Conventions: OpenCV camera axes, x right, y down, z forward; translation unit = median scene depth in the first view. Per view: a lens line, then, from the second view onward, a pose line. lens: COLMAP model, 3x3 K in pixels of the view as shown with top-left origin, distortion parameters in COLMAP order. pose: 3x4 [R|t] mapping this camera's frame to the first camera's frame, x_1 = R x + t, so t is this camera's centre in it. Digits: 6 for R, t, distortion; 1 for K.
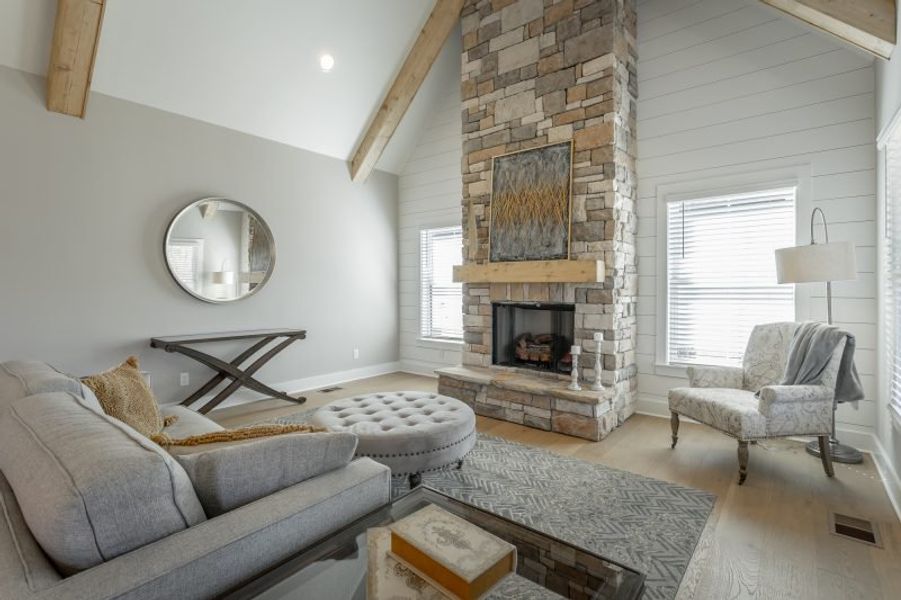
lens RADIAL K [[425.3, 0, 443.1], [0, 425.3, 284.6], [0, 0, 1]] dist [0.002139, -0.002550]
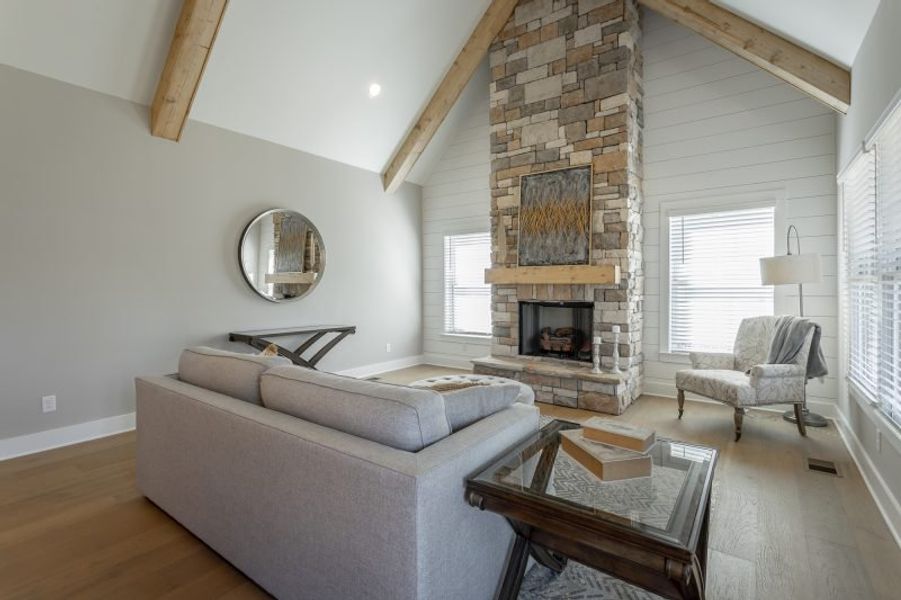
lens RADIAL K [[425.3, 0, 443.8], [0, 425.3, 282.2], [0, 0, 1]] dist [0.002139, -0.002550]
pose [[0.998755, -0.000738, 0.049880, -0.164175], [0.000901, 0.999994, -0.003244, -0.006136], [-0.049878, 0.003285, 0.998750, -0.159628]]
